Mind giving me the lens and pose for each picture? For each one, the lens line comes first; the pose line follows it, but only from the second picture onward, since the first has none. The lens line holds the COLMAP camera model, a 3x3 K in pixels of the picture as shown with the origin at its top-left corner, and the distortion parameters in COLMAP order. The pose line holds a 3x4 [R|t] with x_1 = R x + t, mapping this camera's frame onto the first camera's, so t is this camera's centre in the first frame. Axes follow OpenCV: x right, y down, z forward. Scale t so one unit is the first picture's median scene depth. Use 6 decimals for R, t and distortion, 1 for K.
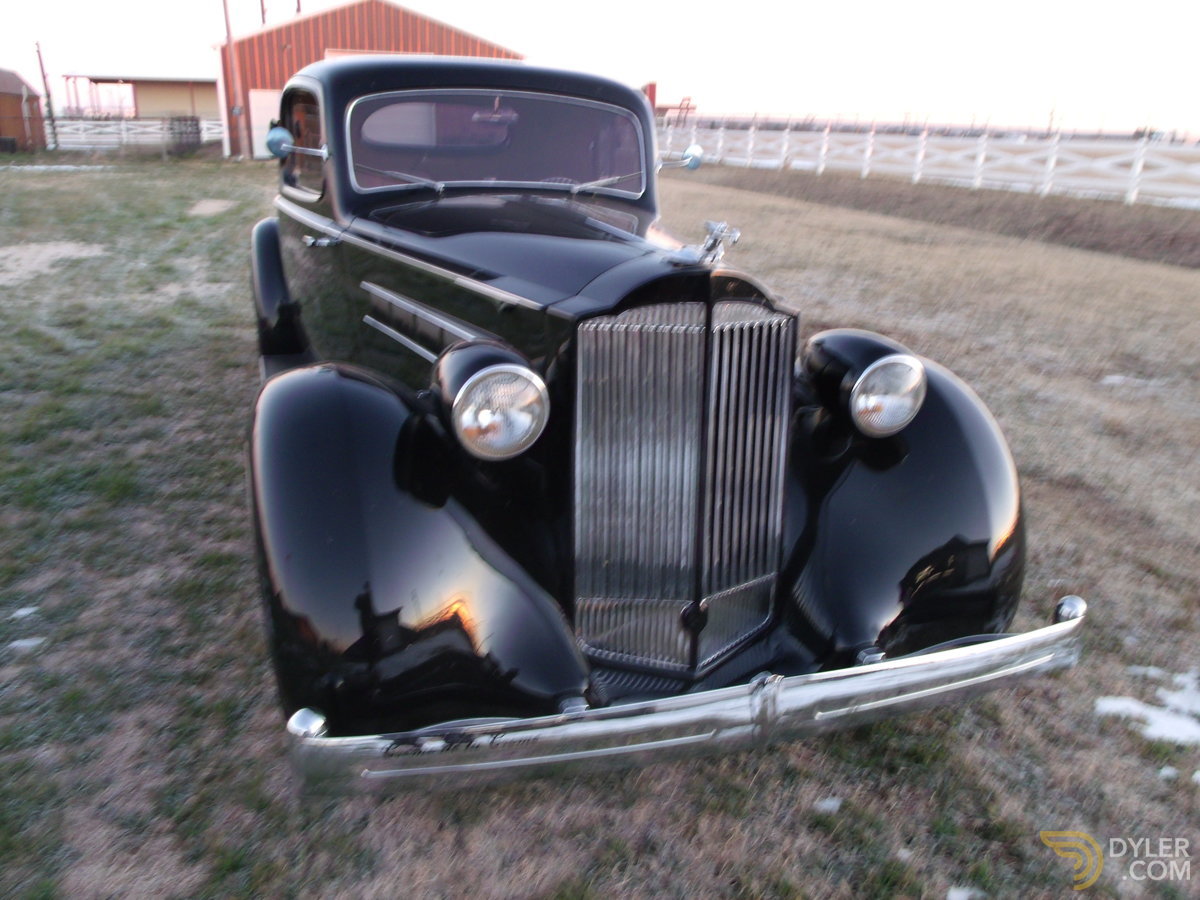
lens RADIAL K [[931.1, 0, 600.0], [0, 931.1, 450.0], [0, 0, 1]] dist [-0.030895, 0.000276]
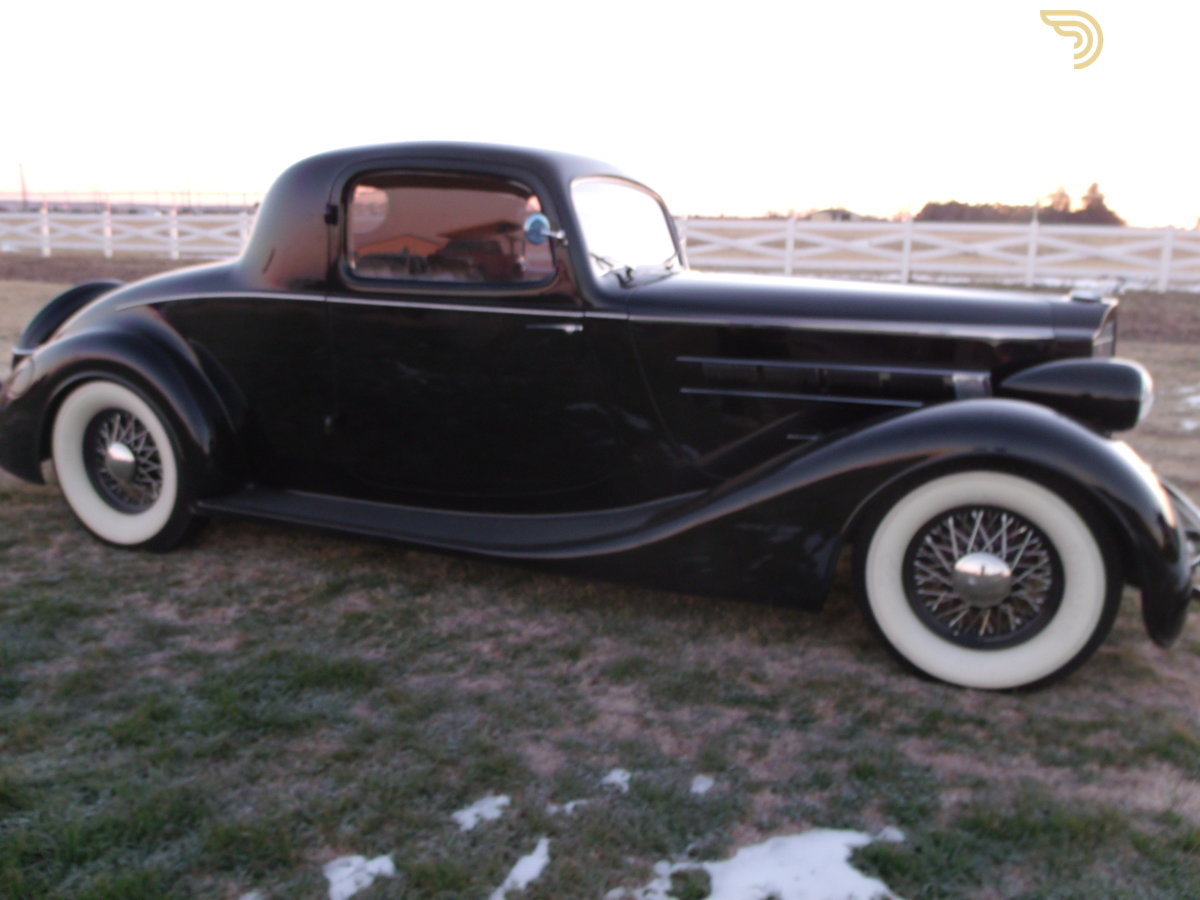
lens RADIAL K [[933.8, 0, 600.0], [0, 933.8, 450.0], [0, 0, 1]] dist [-0.052432, 0.020270]
pose [[0.672216, -0.193199, 0.714703, -1.271783], [0.245585, 0.968882, 0.030923, -0.156189], [-0.698437, 0.154733, 0.698745, 0.390515]]
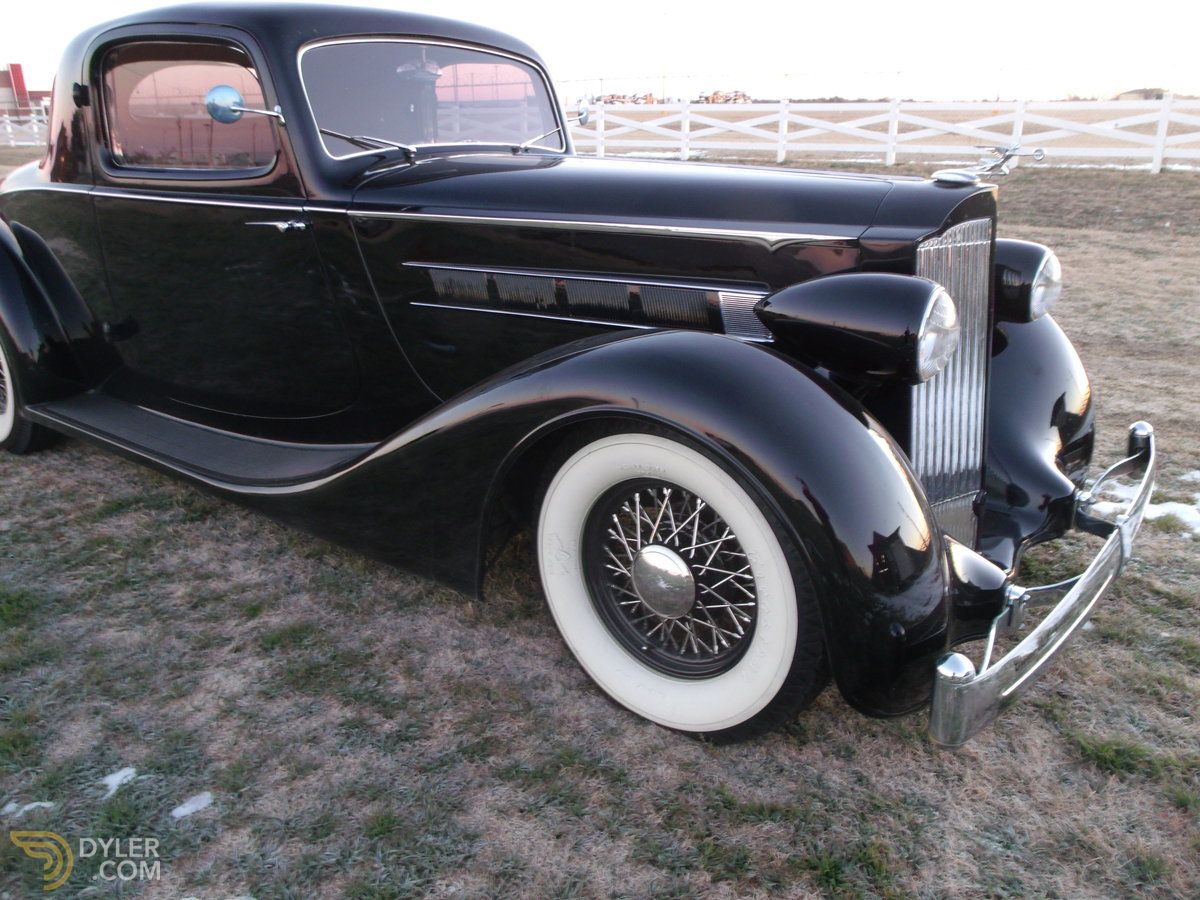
lens RADIAL K [[931.1, 0, 600.0], [0, 931.1, 450.0], [0, 0, 1]] dist [-0.030895, 0.000276]
pose [[0.838831, -0.214994, 0.500140, -0.657885], [0.207542, 0.975624, 0.071301, -0.043761], [-0.503278, 0.043990, 0.863004, 0.213675]]
